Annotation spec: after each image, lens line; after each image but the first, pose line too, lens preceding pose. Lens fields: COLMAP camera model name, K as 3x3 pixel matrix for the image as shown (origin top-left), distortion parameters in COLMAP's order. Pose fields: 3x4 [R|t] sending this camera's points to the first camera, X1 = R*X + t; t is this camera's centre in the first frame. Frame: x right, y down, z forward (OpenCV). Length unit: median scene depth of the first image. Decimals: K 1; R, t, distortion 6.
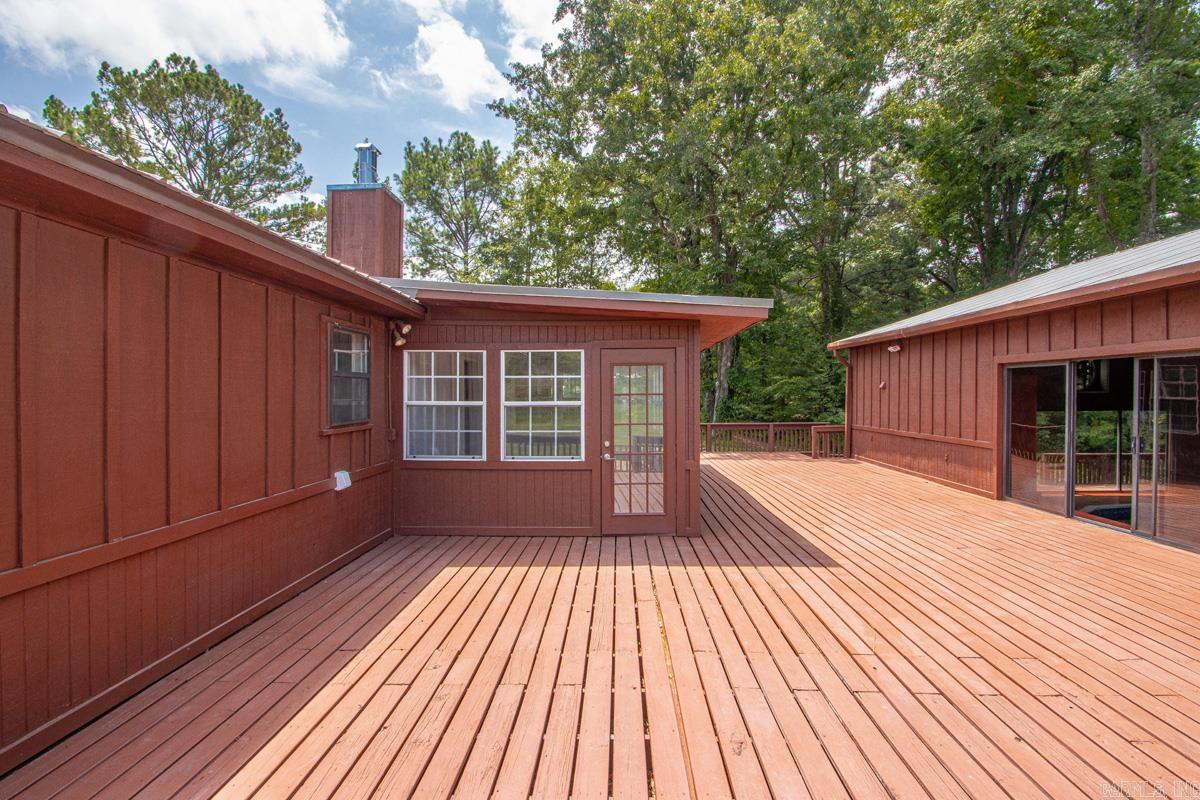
lens RADIAL K [[572.6, 0, 600.0], [0, 572.6, 400.0], [0, 0, 1]] dist [0.001127, -0.008037]
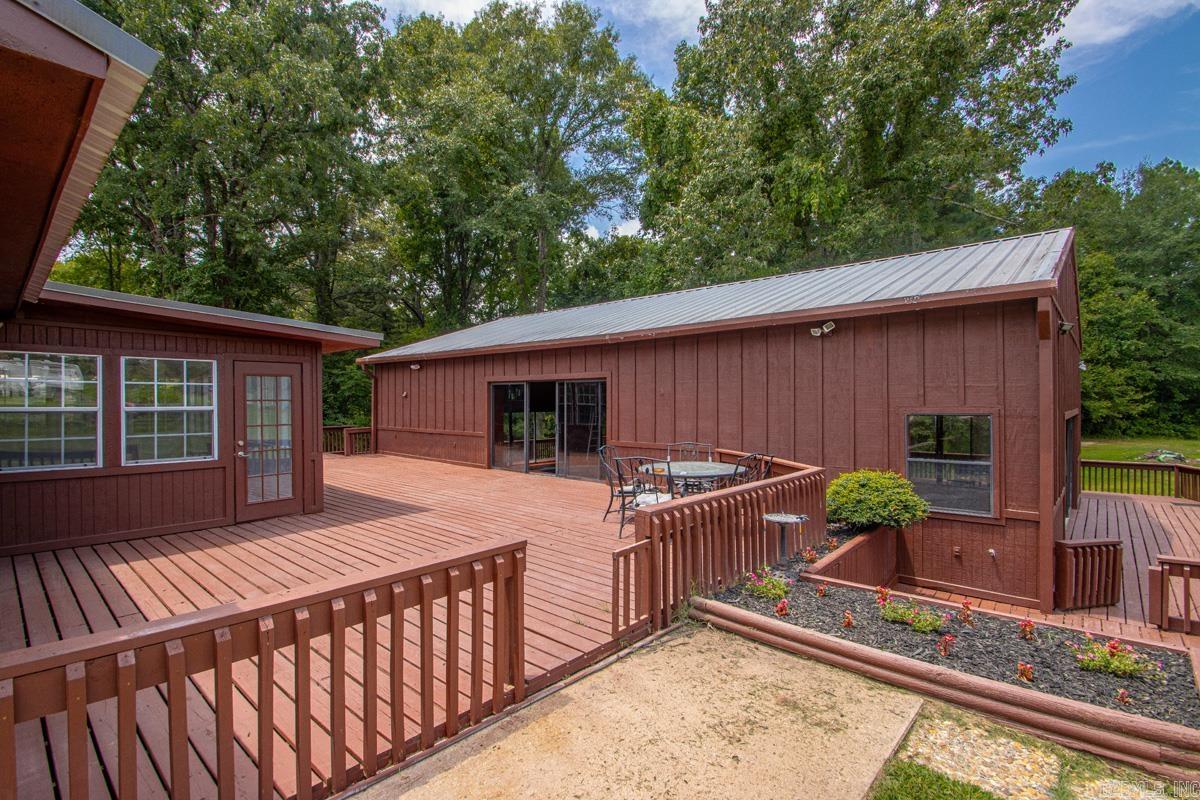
lens RADIAL K [[572.6, 0, 600.0], [0, 572.6, 400.0], [0, 0, 1]] dist [0.001127, -0.008037]
pose [[0.628730, 0.003823, 0.777614, -0.322671], [0.007213, 0.999916, -0.010748, 0.005389], [-0.777590, 0.012366, 0.628650, -0.216511]]
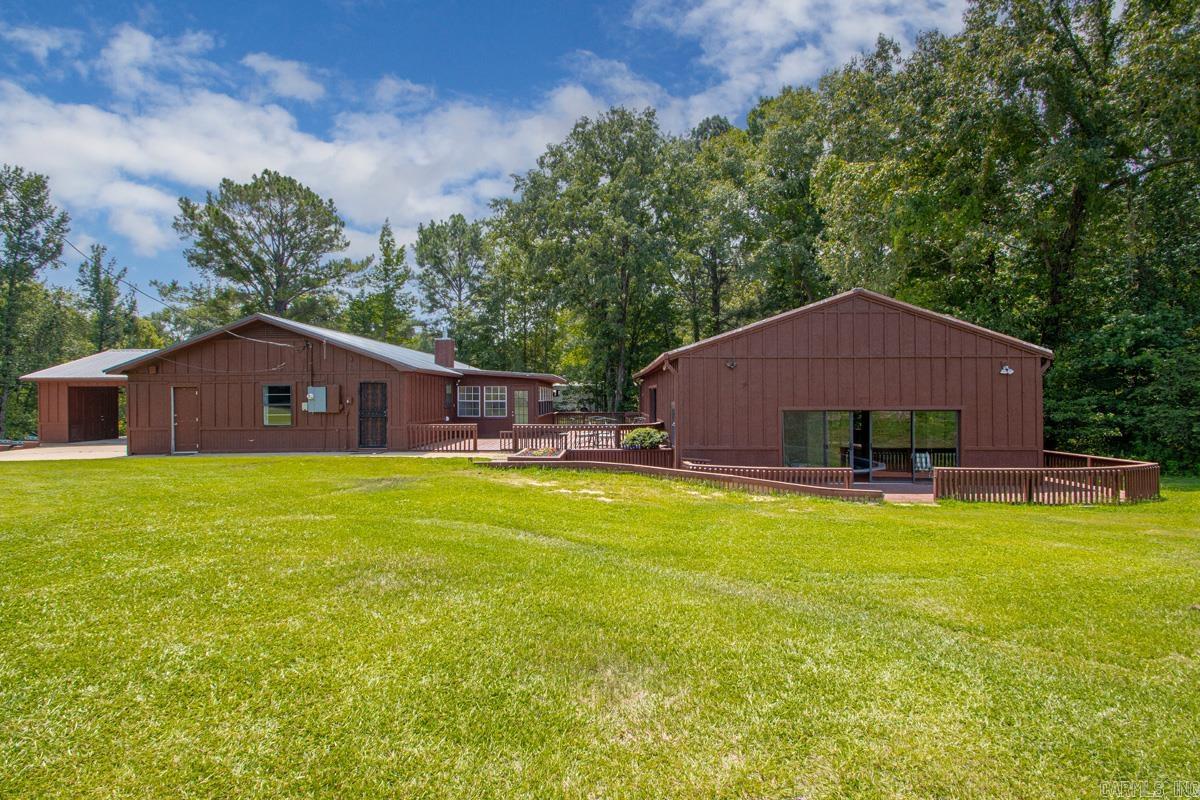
lens RADIAL K [[572.6, 0, 600.0], [0, 572.6, 400.0], [0, 0, 1]] dist [0.001127, -0.008037]
pose [[0.999597, -0.000487, 0.028387, 0.367121], [0.000306, 0.999979, 0.006397, -0.018350], [-0.028390, -0.006386, 0.999577, -2.125128]]
